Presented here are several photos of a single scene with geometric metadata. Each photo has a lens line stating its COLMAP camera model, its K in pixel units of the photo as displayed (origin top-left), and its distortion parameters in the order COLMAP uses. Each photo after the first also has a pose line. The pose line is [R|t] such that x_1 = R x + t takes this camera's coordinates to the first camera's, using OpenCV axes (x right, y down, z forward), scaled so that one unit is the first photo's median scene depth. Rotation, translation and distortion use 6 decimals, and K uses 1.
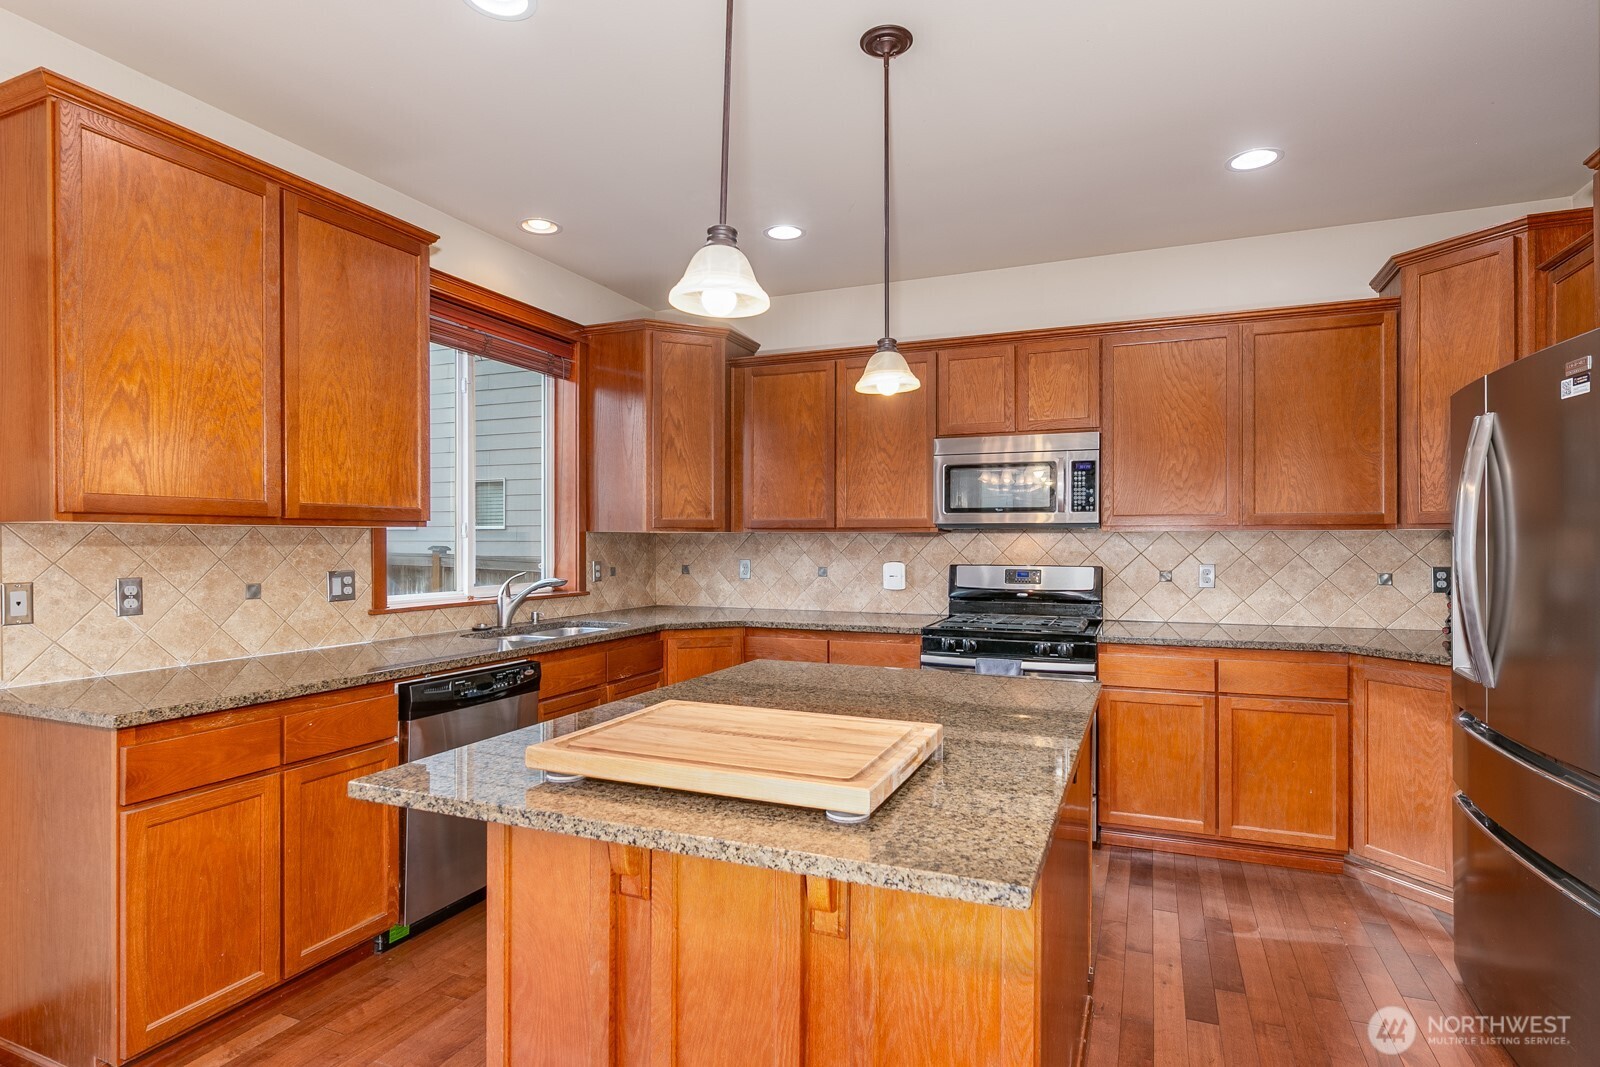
lens RADIAL K [[824.6, 0, 830.0], [0, 824.6, 531.2], [0, 0, 1]] dist [0.008227, 0.000247]
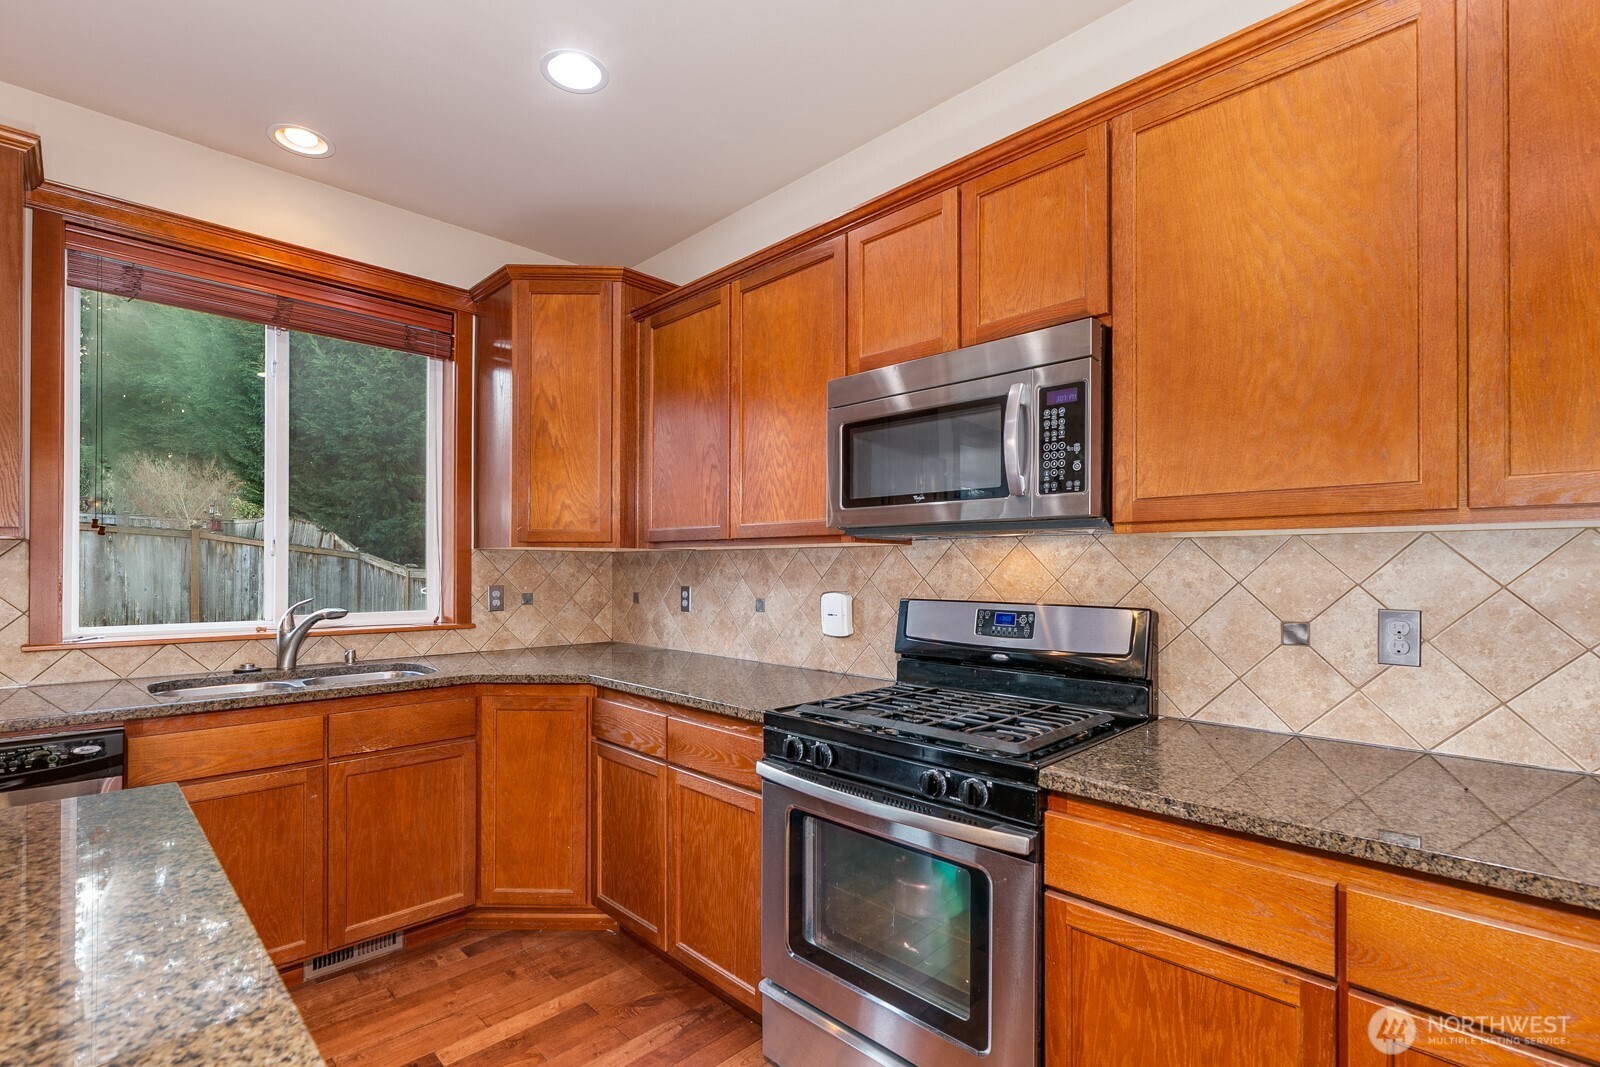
lens RADIAL K [[734.4, 0, 826.8], [0, 734.4, 563.0], [0, 0, 1]] dist [-0.001199, 0.000242]
pose [[0.922671, -0.000267, -0.385588, 0.331489], [0.001832, 0.999992, 0.003691, 0.014014], [0.385584, -0.004112, 0.922664, 0.538484]]
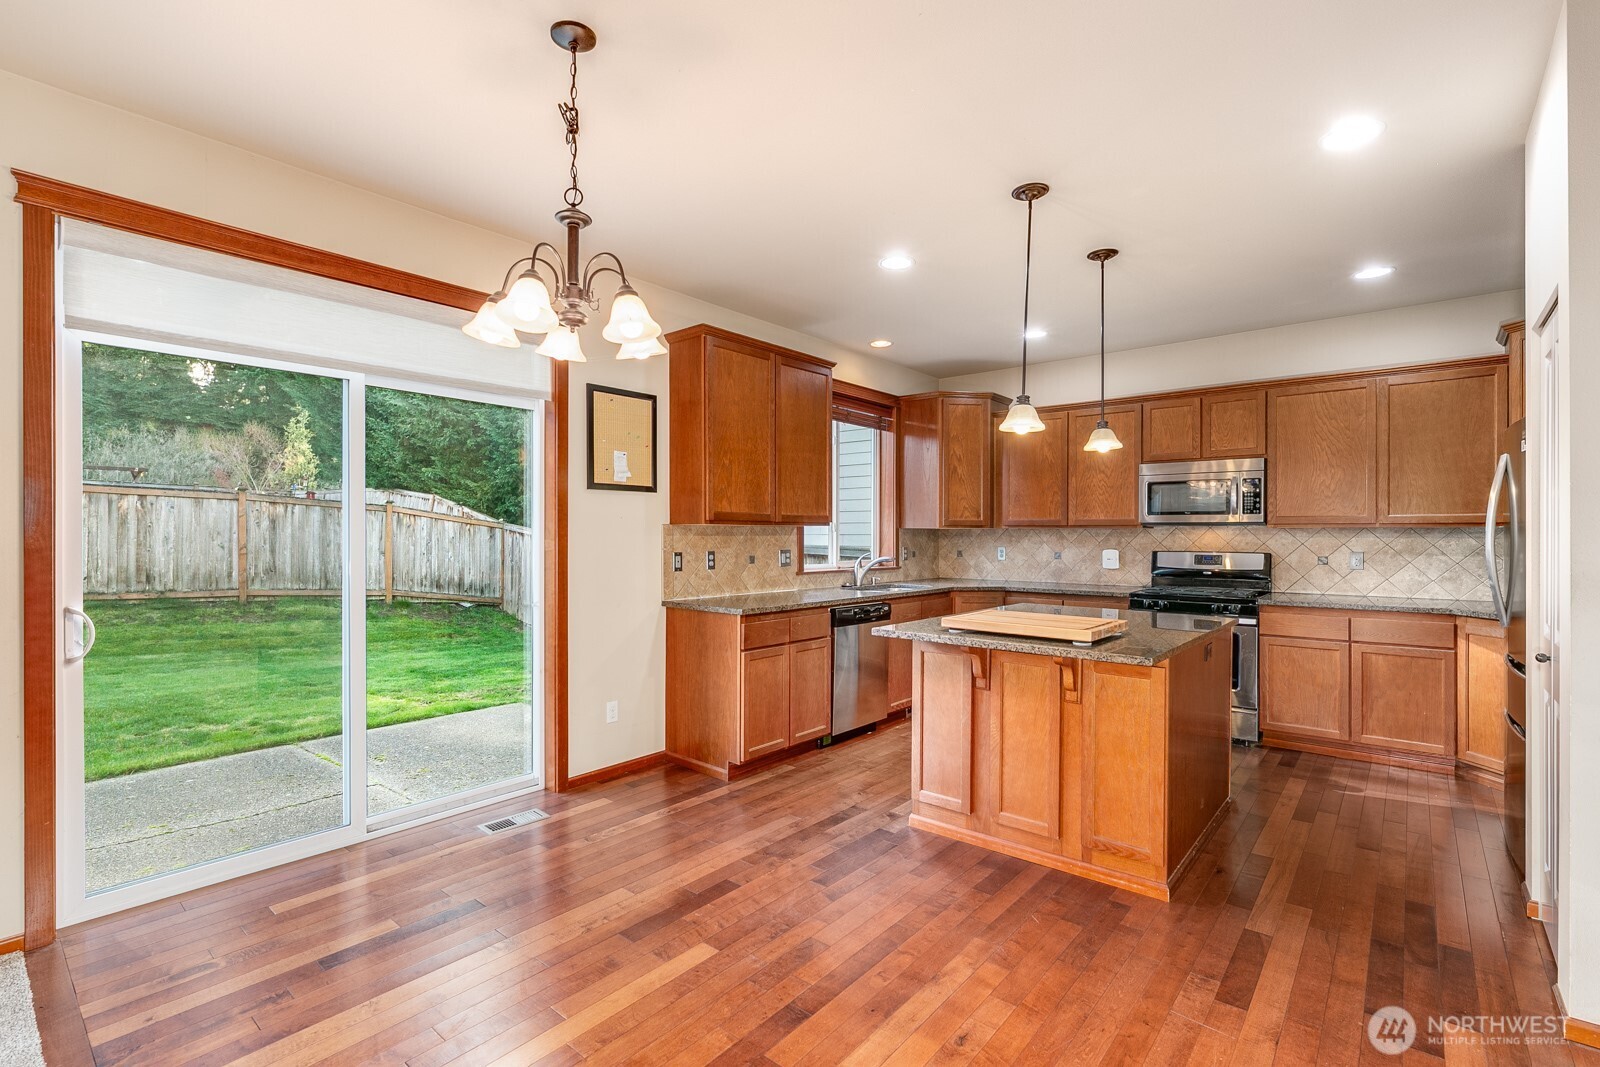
lens RADIAL K [[734.4, 0, 826.0], [0, 734.4, 532.1], [0, 0, 1]] dist [-0.001199, 0.000242]
pose [[0.954990, 0.001179, -0.296636, -0.018107], [0.001231, 0.999968, 0.007939, -0.003334], [0.296636, -0.007947, 0.954958, -0.411324]]
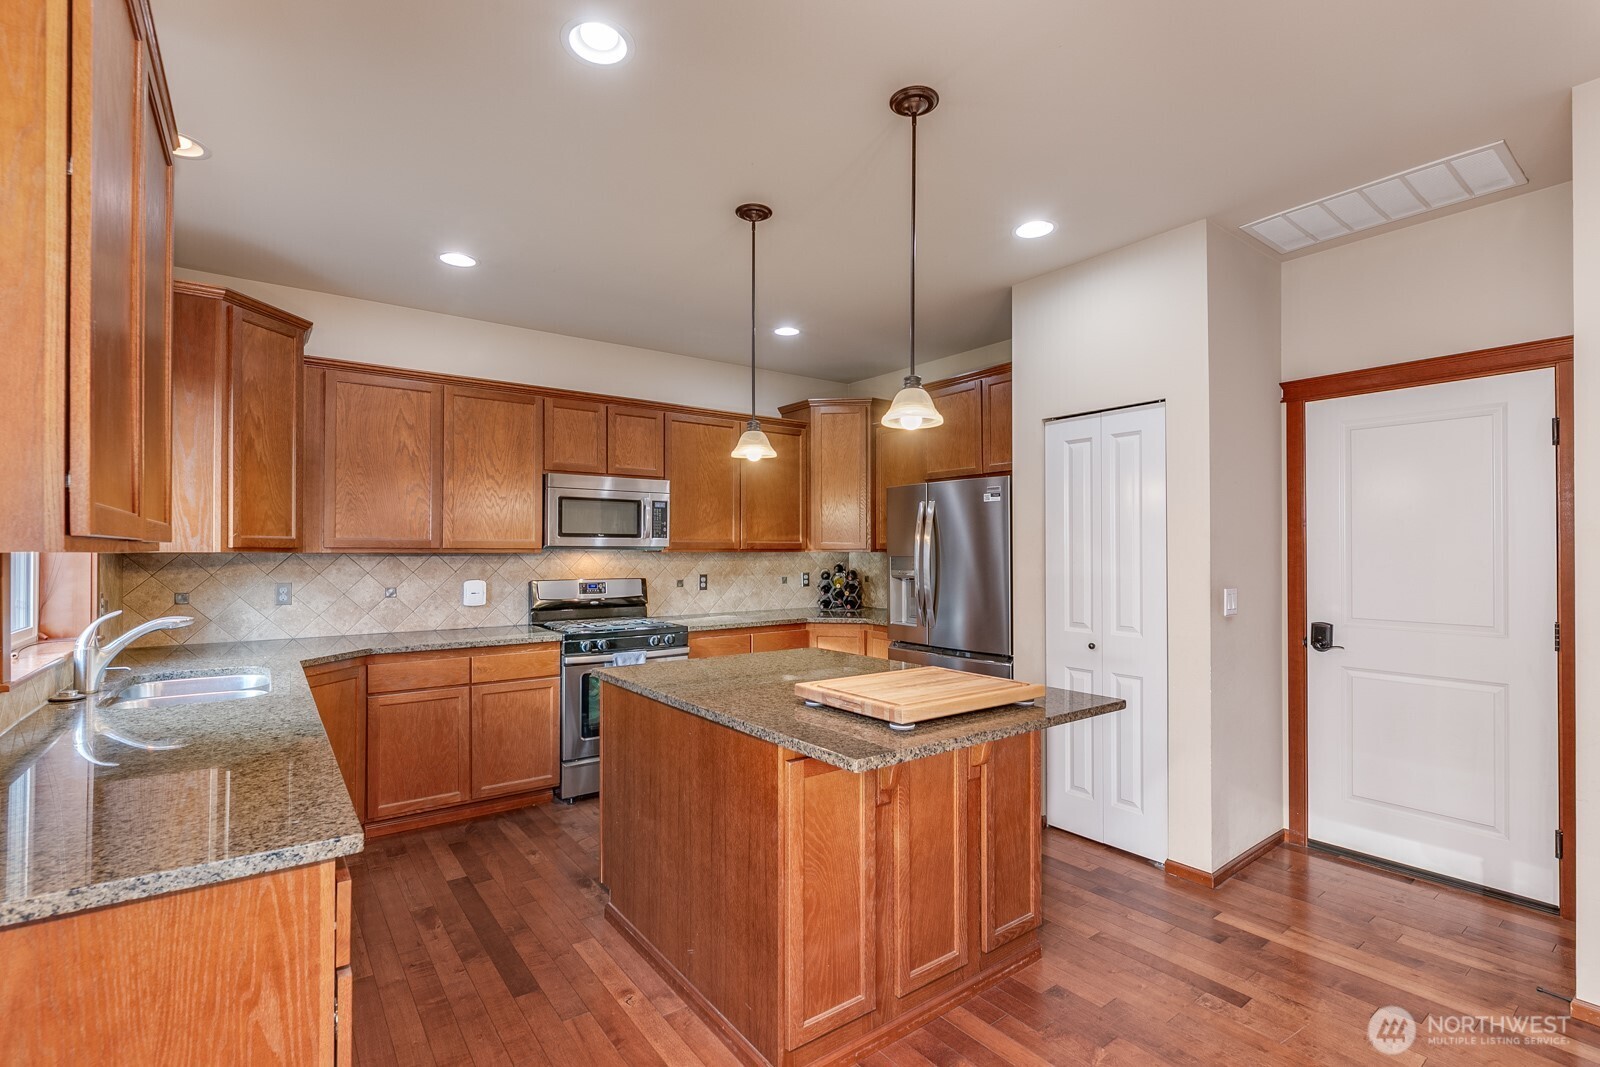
lens RADIAL K [[734.4, 0, 788.4], [0, 734.4, 546.2], [0, 0, 1]] dist [-0.001199, 0.000242]
pose [[0.528572, 0.004850, 0.848874, -0.589030], [-0.011207, 0.999936, 0.001265, -0.014079], [-0.848814, -0.010182, 0.528593, 0.169602]]
